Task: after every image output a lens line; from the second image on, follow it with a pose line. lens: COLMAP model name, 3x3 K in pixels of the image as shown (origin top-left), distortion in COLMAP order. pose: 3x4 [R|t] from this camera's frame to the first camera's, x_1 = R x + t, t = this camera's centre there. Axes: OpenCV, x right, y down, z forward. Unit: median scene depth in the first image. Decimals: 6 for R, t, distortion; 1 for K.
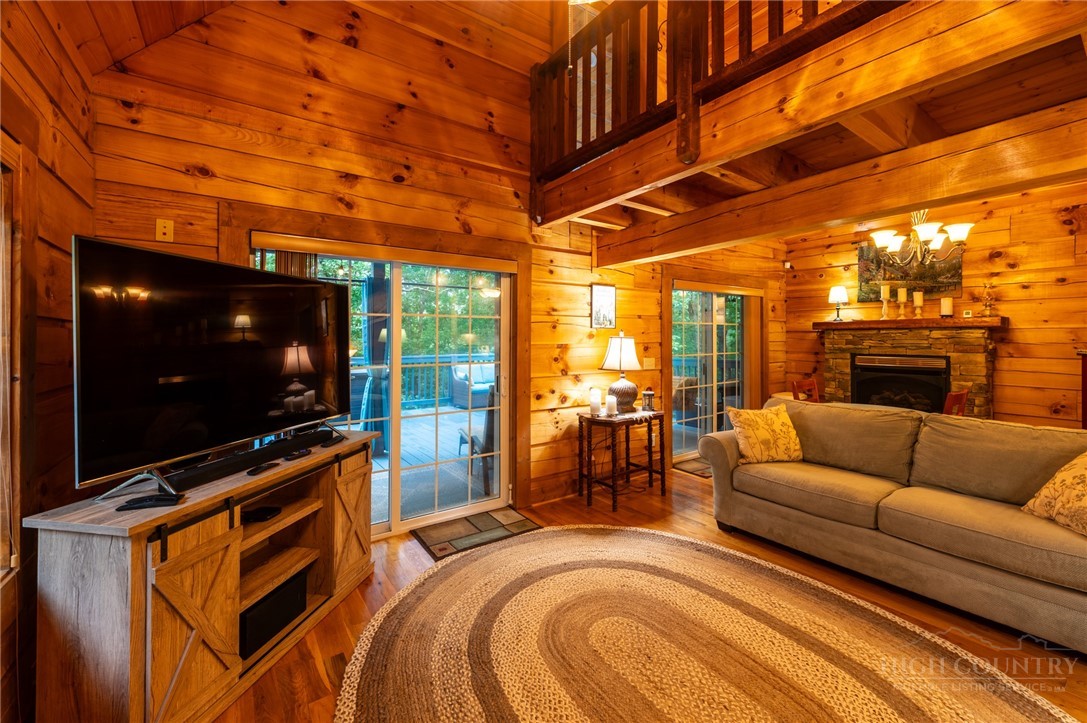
lens RADIAL K [[438.1, 0, 543.4], [0, 438.1, 333.0], [0, 0, 1]] dist [0.000120, 0.000193]
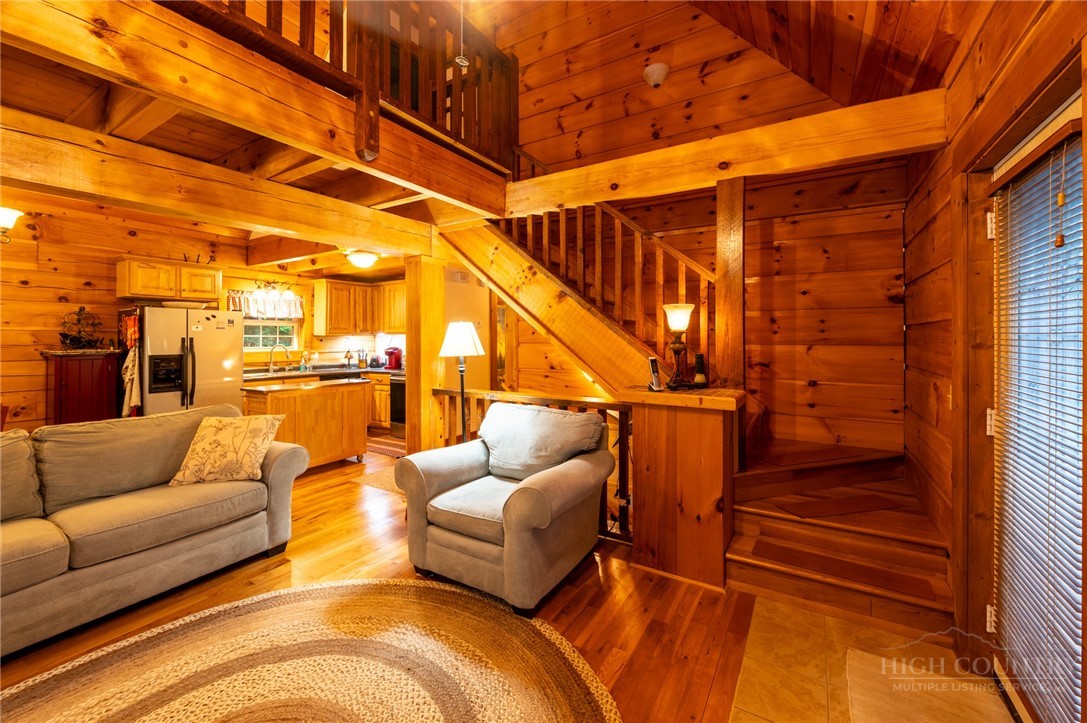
lens RADIAL K [[438.1, 0, 549.7], [0, 438.1, 334.7], [0, 0, 1]] dist [0.000120, 0.000193]
pose [[-0.398441, 0.008048, 0.917159, -0.198211], [-0.007335, 0.999902, -0.011960, 0.001824], [-0.917165, -0.011493, -0.398342, 0.267072]]
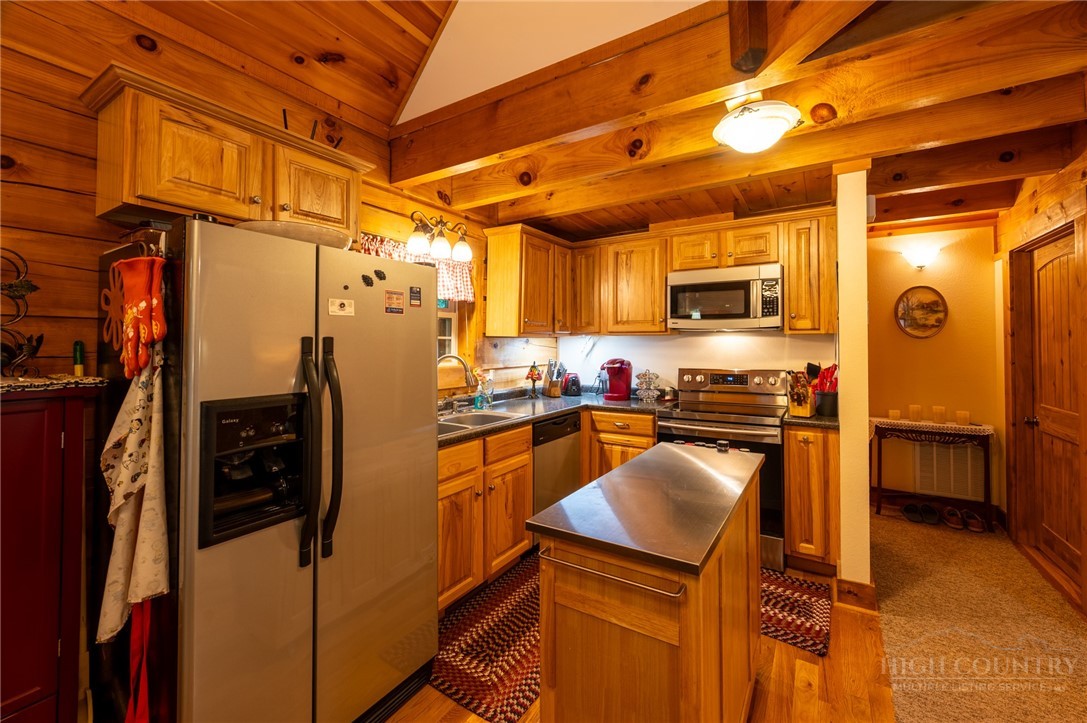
lens RADIAL K [[438.1, 0, 546.0], [0, 438.1, 335.8], [0, 0, 1]] dist [0.000120, 0.000193]
pose [[-0.381654, 0.015296, 0.924179, 0.698889], [-0.011650, 0.999704, -0.021357, 0.006293], [-0.924232, -0.018918, -0.381363, 0.594341]]
